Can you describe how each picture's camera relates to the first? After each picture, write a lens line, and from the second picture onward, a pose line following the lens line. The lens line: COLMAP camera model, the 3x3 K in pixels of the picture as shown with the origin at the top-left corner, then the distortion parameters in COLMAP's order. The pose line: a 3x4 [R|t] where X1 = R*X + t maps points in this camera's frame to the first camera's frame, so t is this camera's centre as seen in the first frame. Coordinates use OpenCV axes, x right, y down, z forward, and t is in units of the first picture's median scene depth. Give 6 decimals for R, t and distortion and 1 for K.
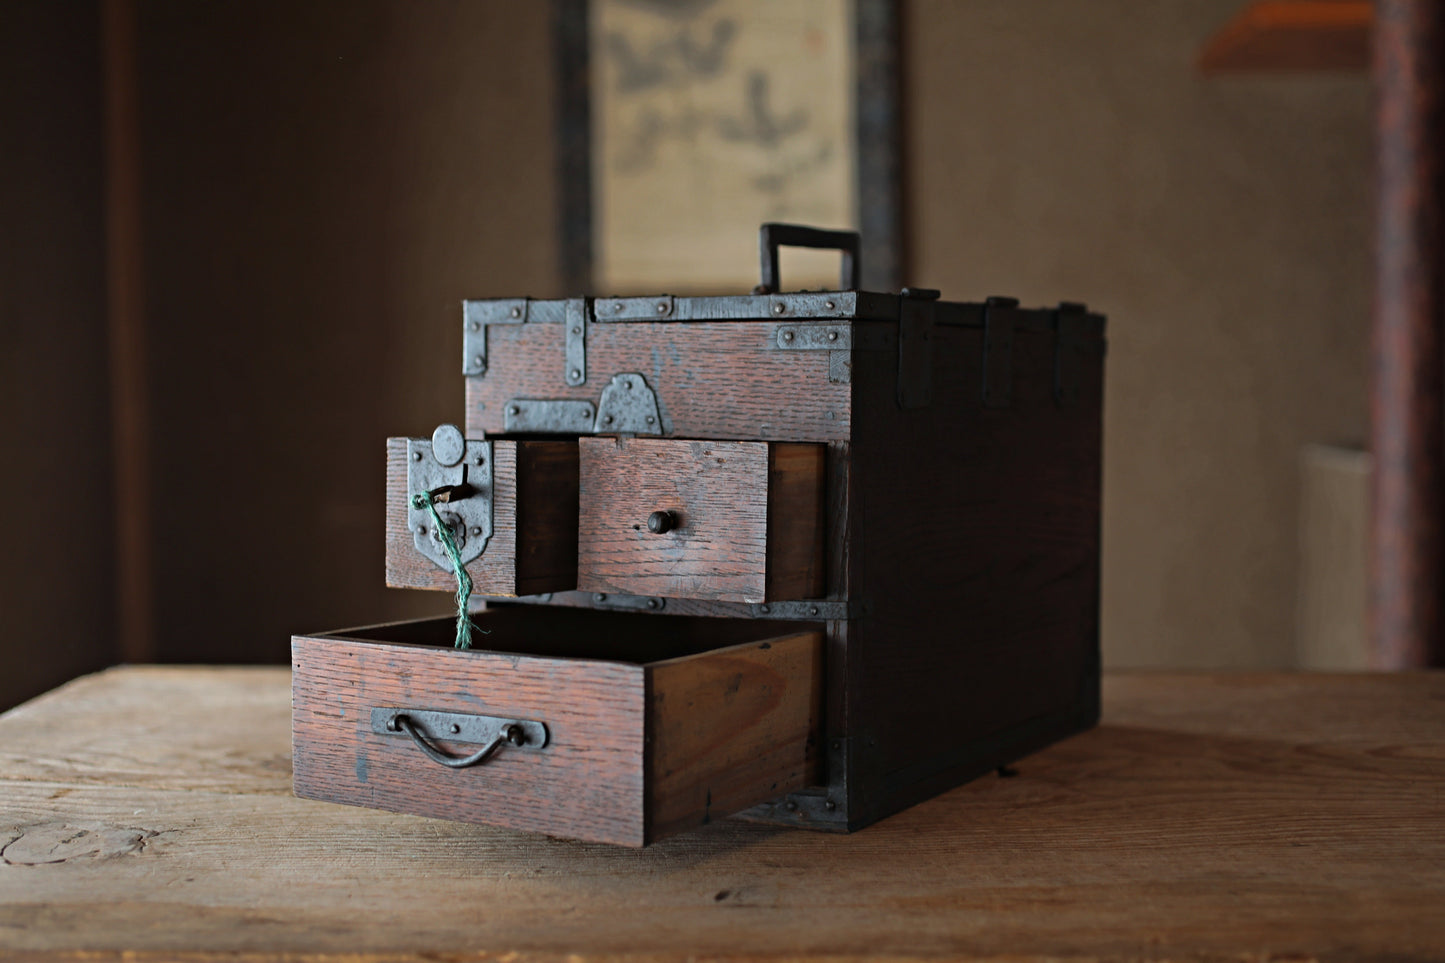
lens RADIAL K [[2143.8, 0, 722.5], [0, 2143.8, 481.5], [0, 0, 1]] dist [-0.004030, 0.129156]
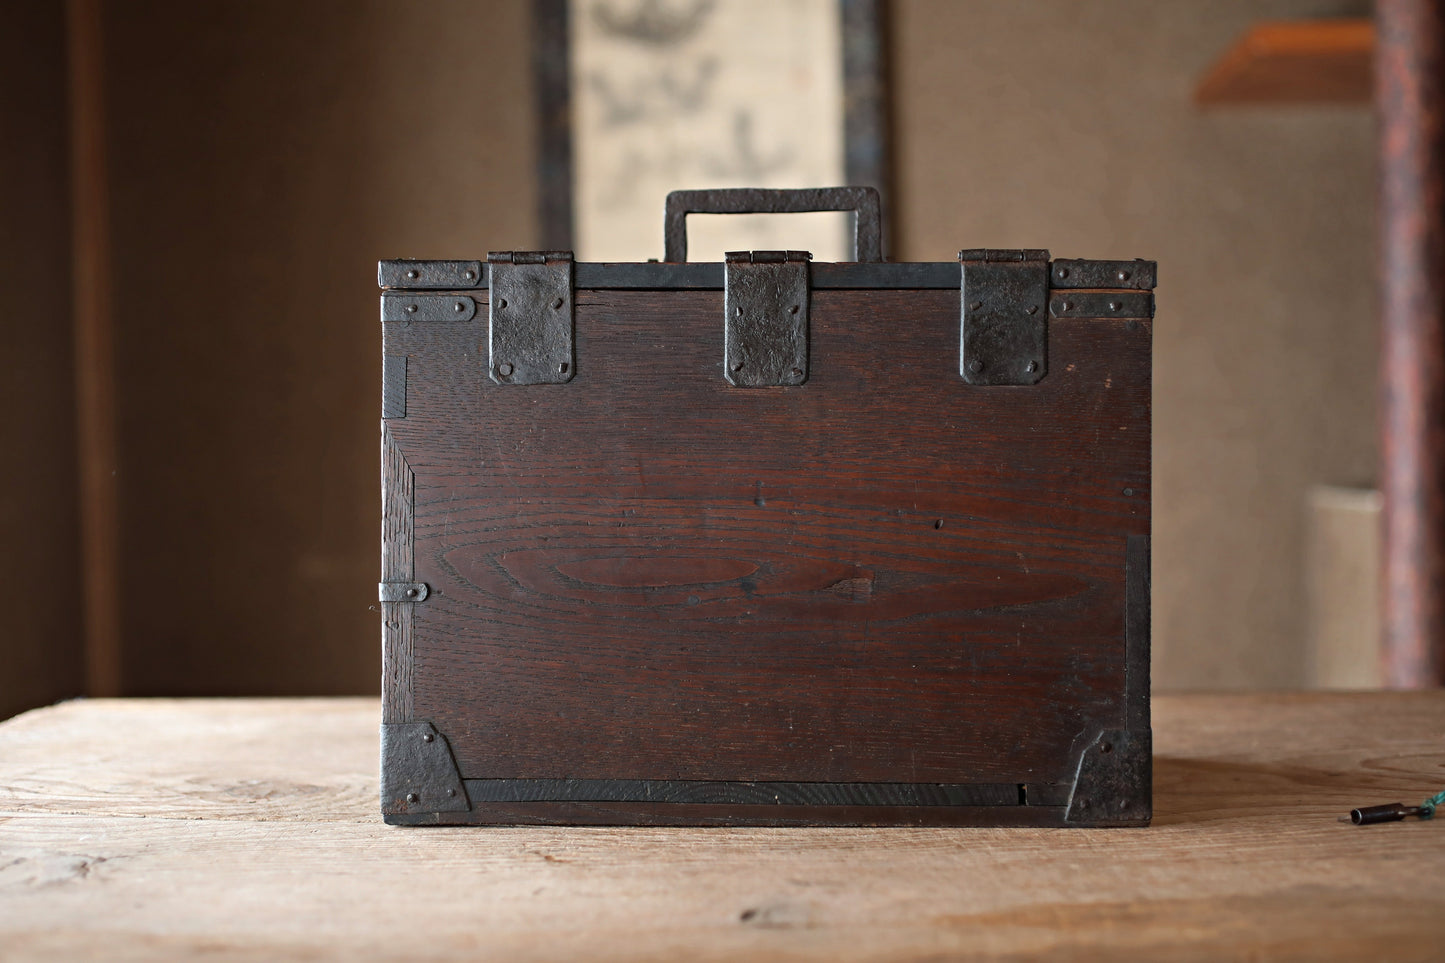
lens RADIAL K [[2157.6, 0, 722.5], [0, 2157.6, 481.5], [0, 0, 1]] dist [-0.025346, 0.254454]
pose [[0.999911, -0.008972, 0.009853, -0.015616], [0.009285, 0.999436, -0.032260, 0.039680], [-0.009558, 0.032349, 0.999431, 0.102667]]
